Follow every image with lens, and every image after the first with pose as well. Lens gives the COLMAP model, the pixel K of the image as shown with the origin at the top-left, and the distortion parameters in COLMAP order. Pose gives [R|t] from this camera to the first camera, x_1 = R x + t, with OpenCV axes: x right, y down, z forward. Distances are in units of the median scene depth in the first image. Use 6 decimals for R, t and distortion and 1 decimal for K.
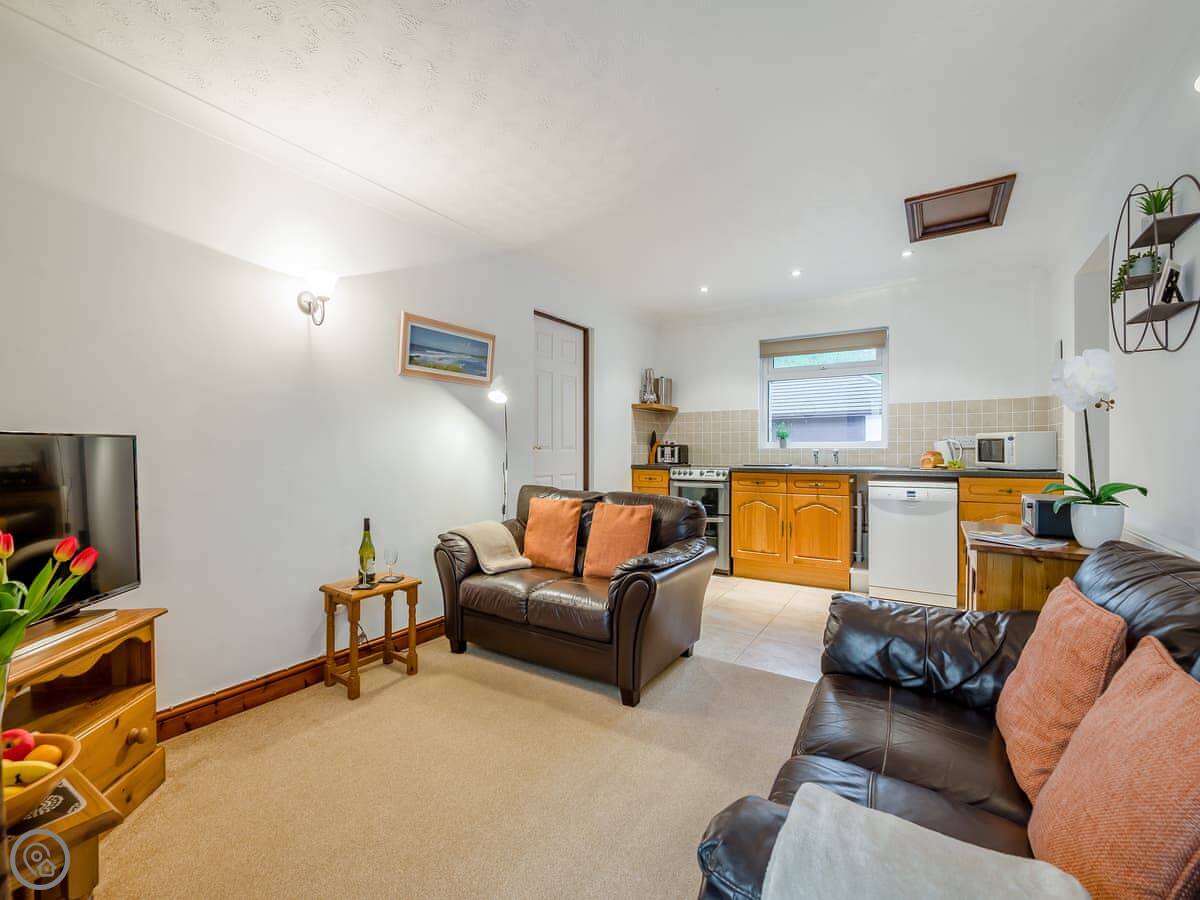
lens RADIAL K [[512.3, 0, 620.0], [0, 512.3, 450.7], [0, 0, 1]] dist [-0.005453, -0.000083]
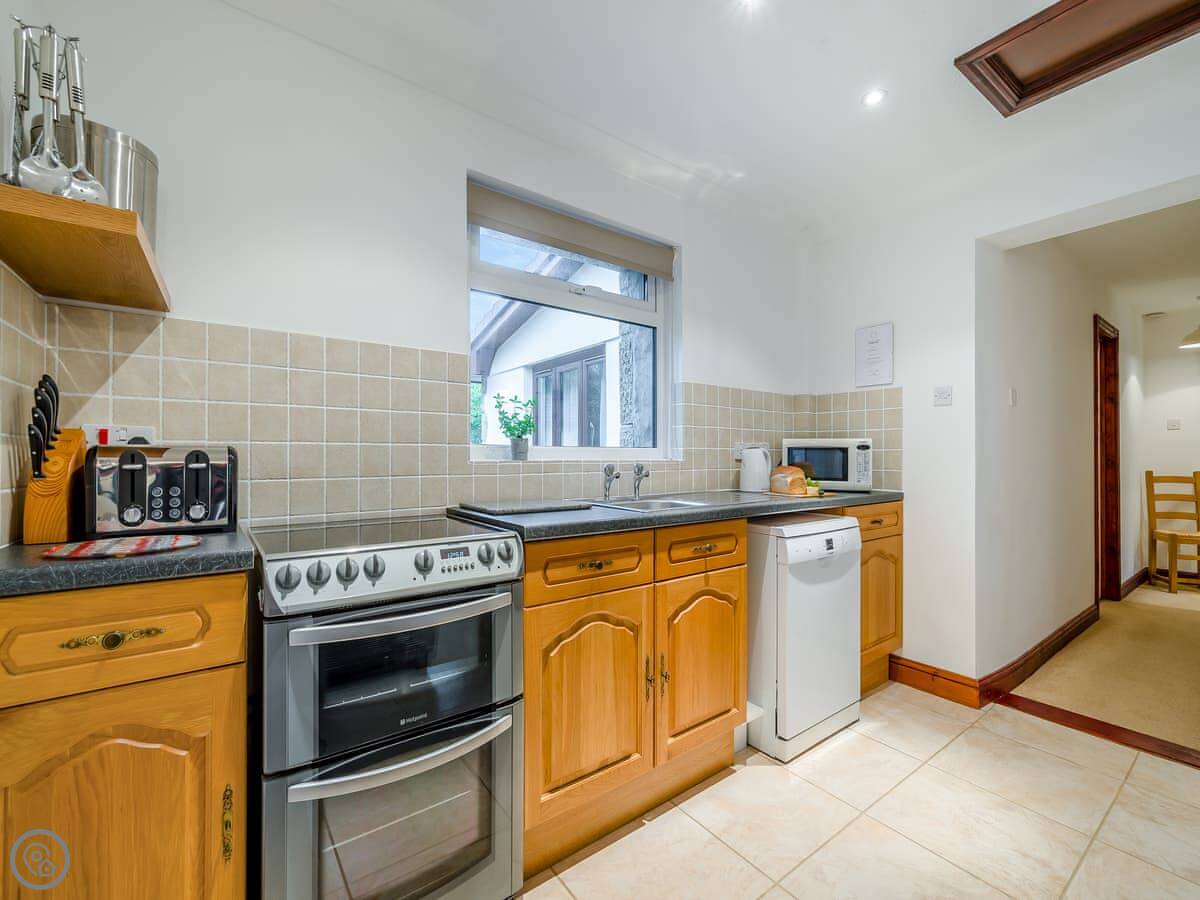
lens RADIAL K [[516.1, 0, 593.7], [0, 516.1, 452.8], [0, 0, 1]] dist [-0.000763, 0.000736]
pose [[0.403928, 0.008307, 0.914753, -0.038718], [-0.000588, 0.999961, -0.008821, -0.007817], [-0.914790, 0.003025, 0.403918, 0.846120]]
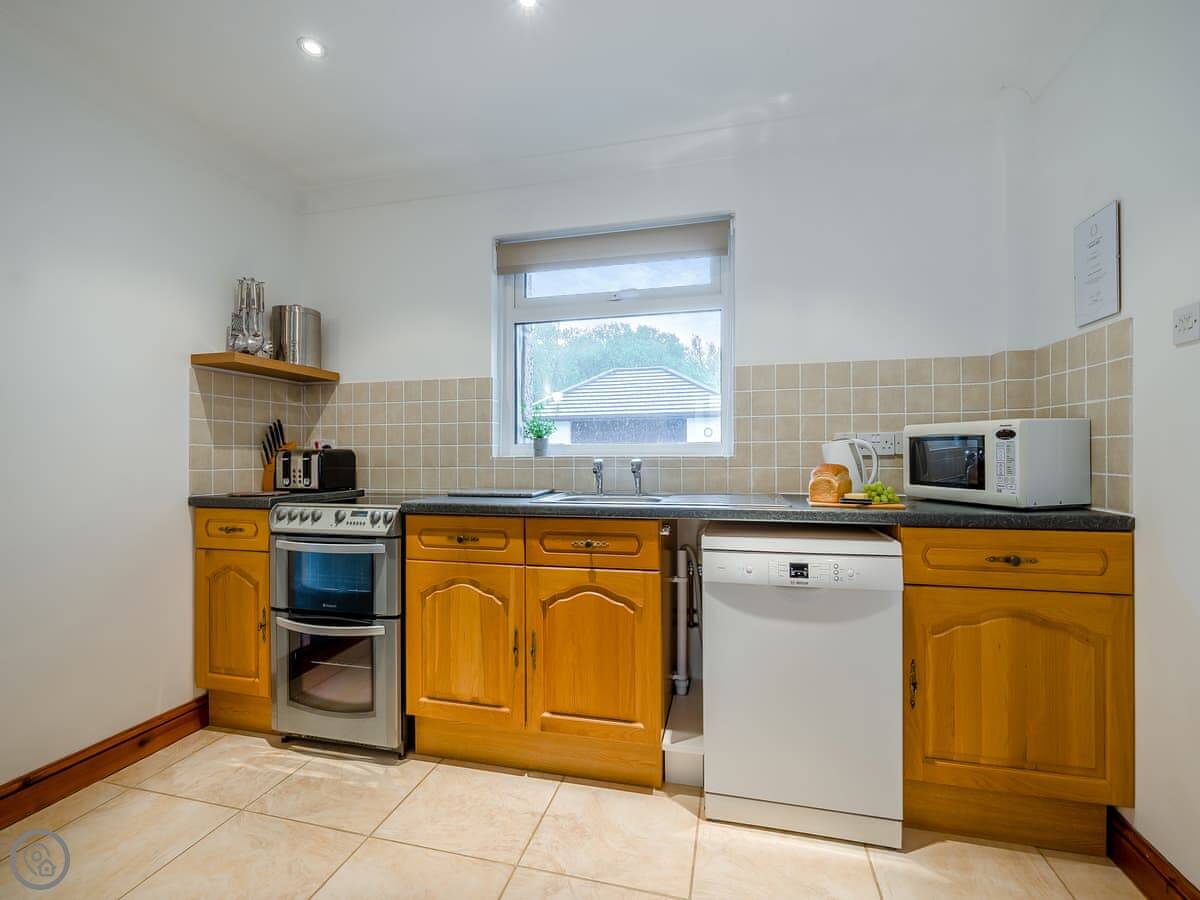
lens RADIAL K [[516.1, 0, 602.2], [0, 516.1, 452.6], [0, 0, 1]] dist [-0.000763, 0.000736]
pose [[0.959241, -0.003871, 0.282561, 0.254548], [0.004762, 0.999986, -0.002467, -0.007356], [-0.282548, 0.003712, 0.959246, 0.545830]]
